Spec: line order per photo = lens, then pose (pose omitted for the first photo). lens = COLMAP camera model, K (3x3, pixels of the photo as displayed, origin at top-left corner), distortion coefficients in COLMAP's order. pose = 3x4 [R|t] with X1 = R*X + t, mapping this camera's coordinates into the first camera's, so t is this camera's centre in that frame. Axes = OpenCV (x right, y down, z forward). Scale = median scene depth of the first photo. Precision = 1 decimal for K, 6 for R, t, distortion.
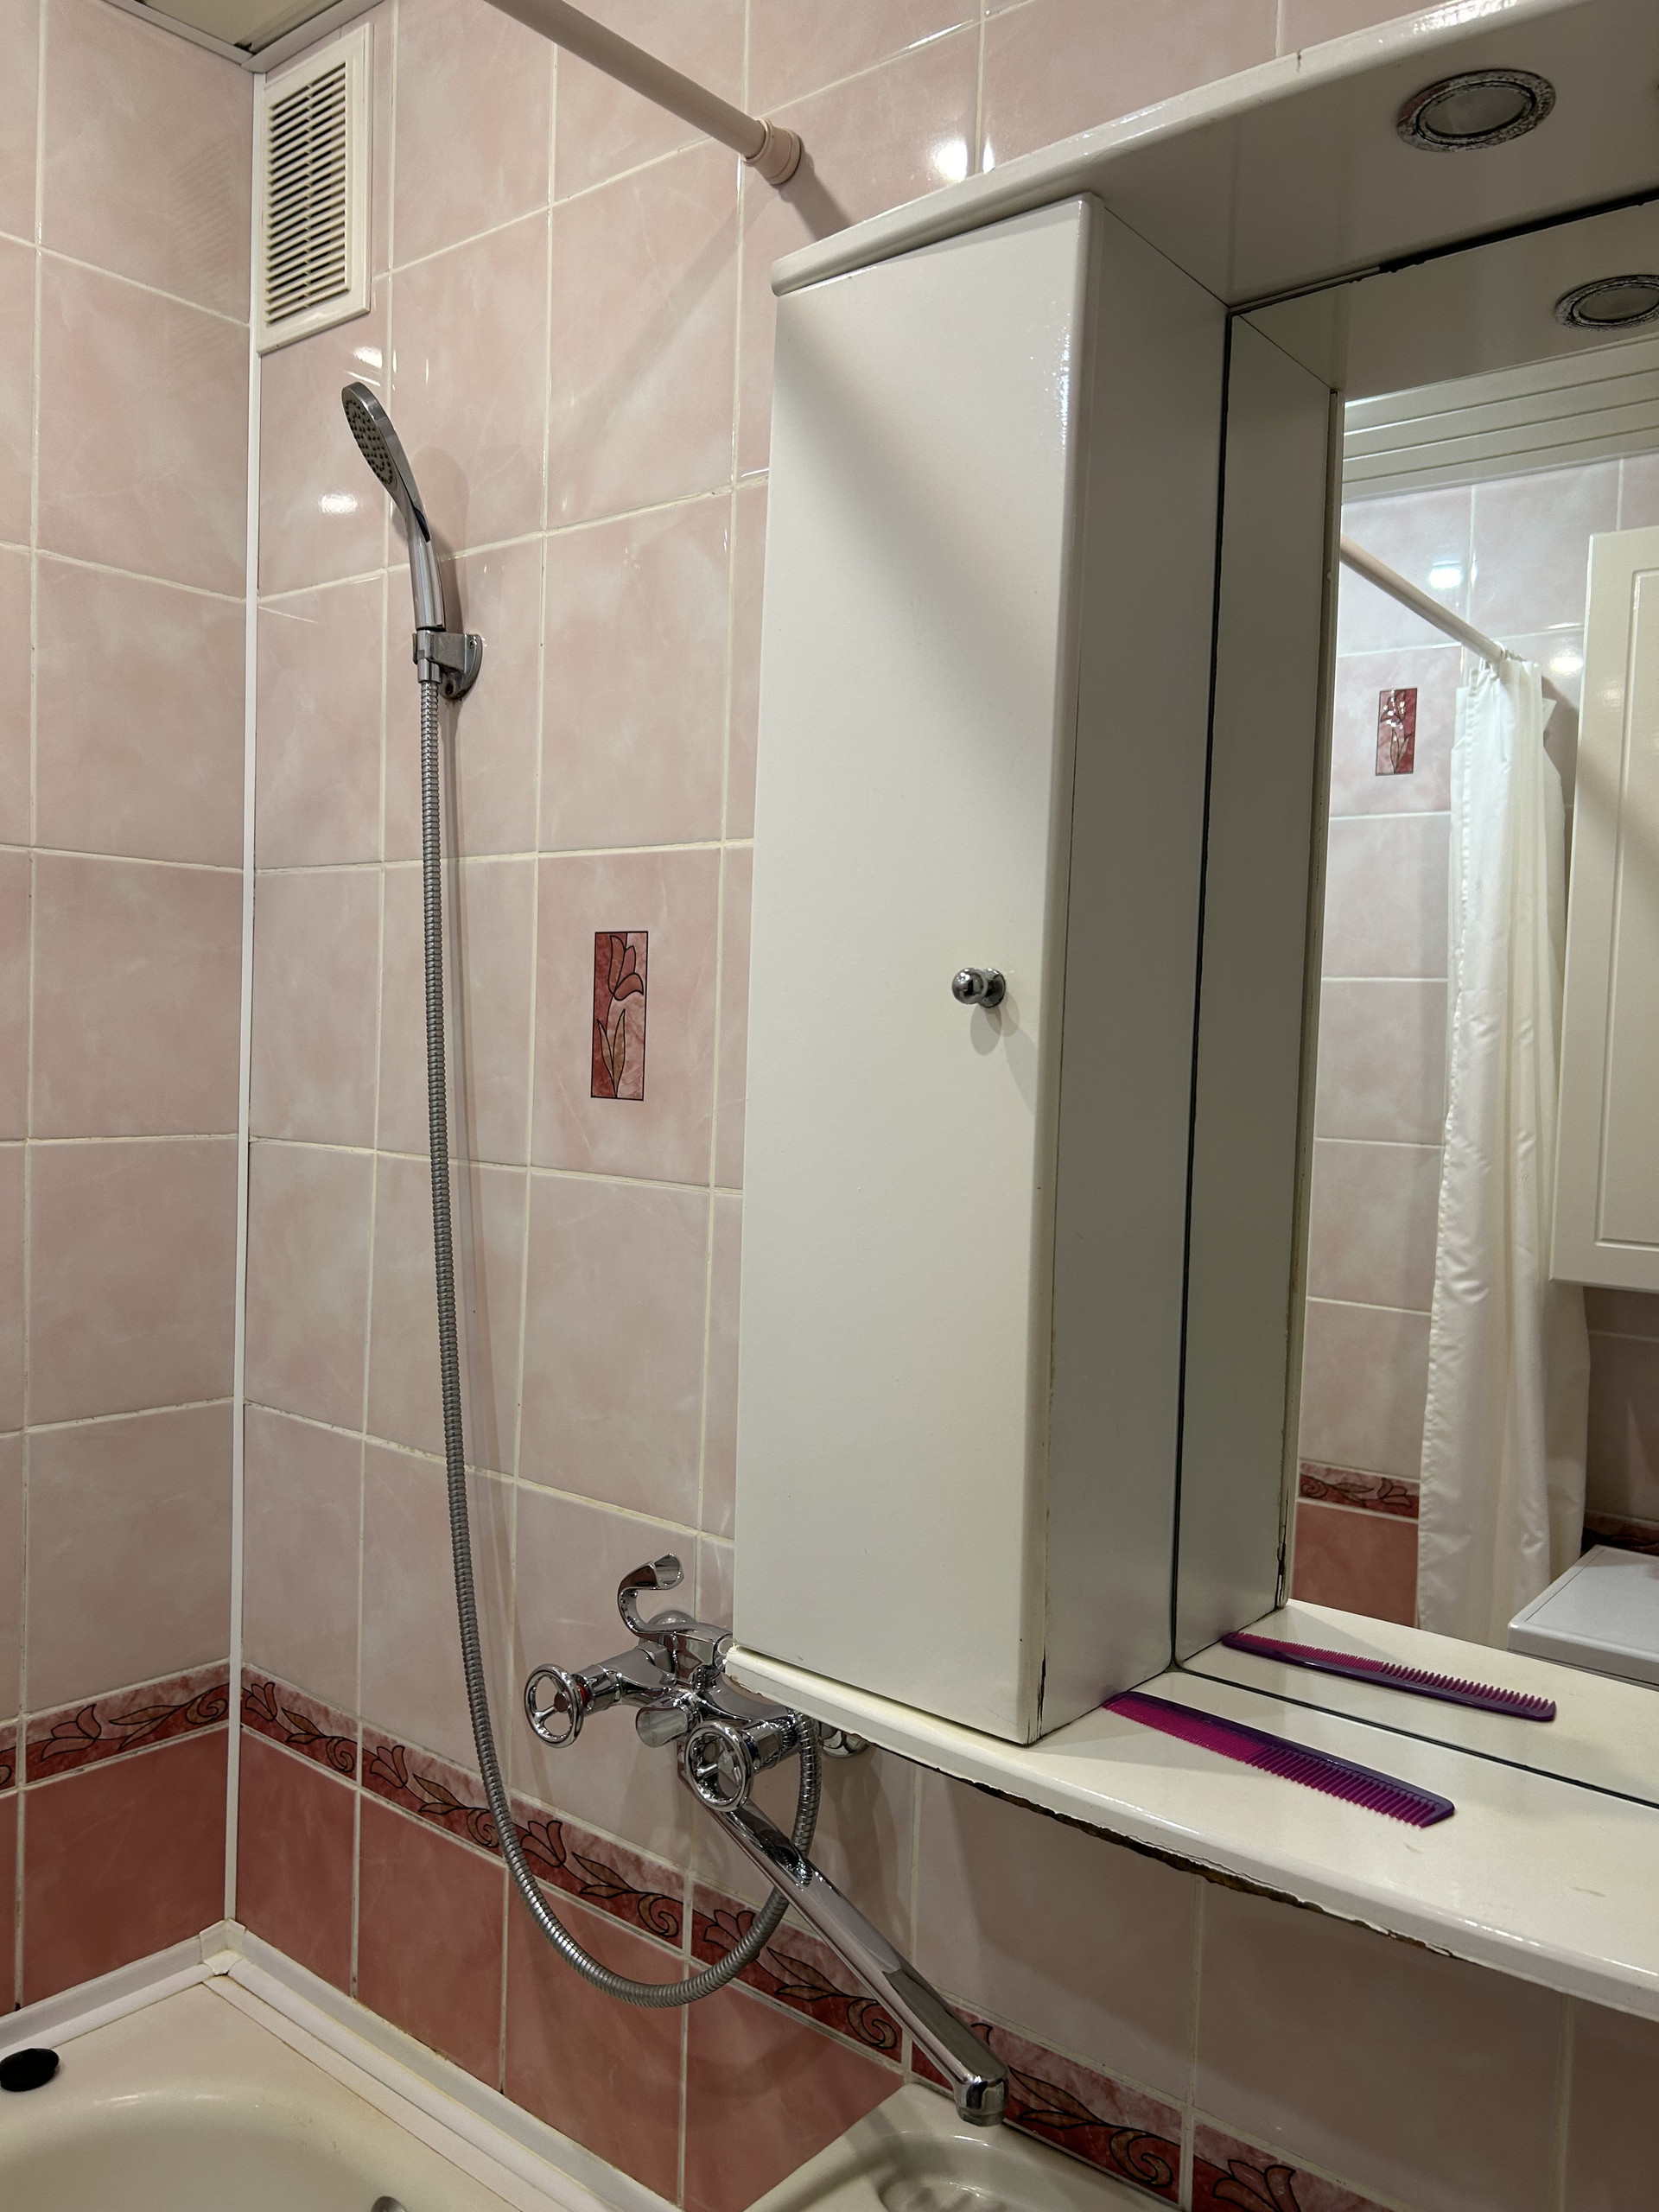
lens RADIAL K [[1669.3, 0, 821.7], [0, 1669.3, 1104.9], [0, 0, 1]] dist [0.040917, -0.051048]
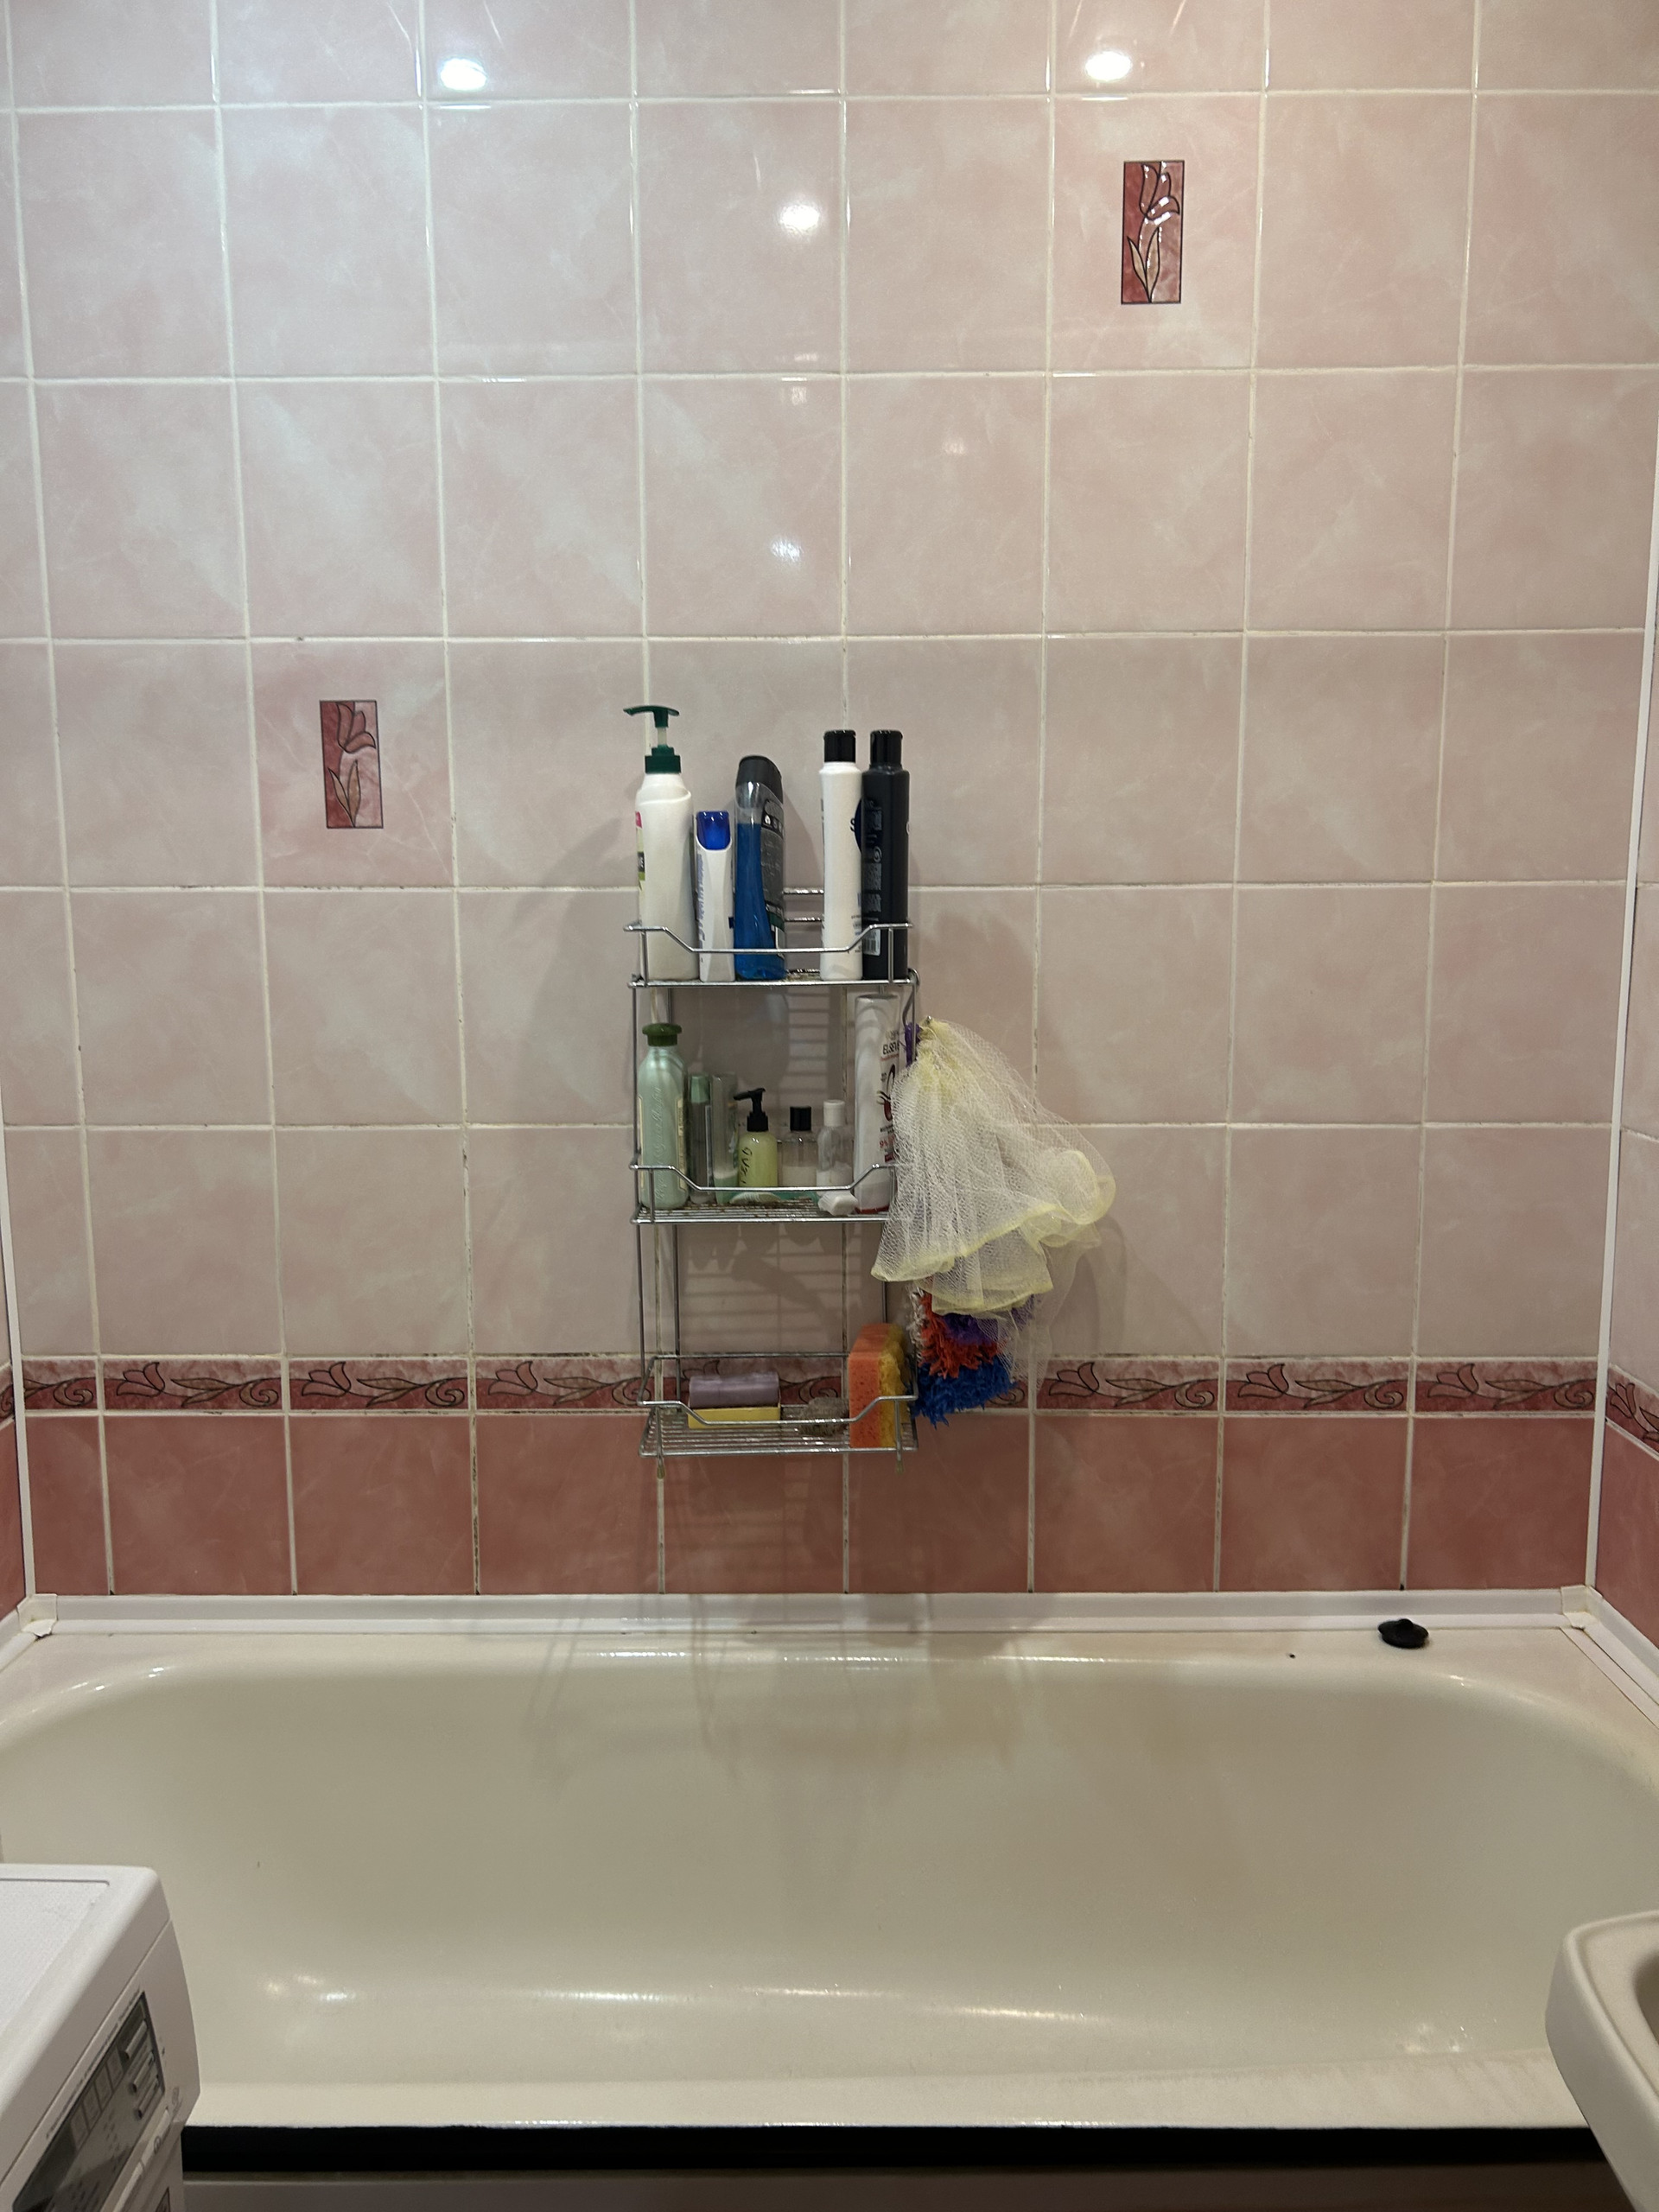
lens RADIAL K [[1669.3, 0, 832.4], [0, 1669.3, 1113.5], [0, 0, 1]] dist [0.040917, -0.051048]
pose [[0.645693, 0.076414, -0.759764, 0.157781], [-0.005682, 0.995434, 0.095288, 0.067635], [0.763576, -0.057209, 0.643179, -0.095389]]
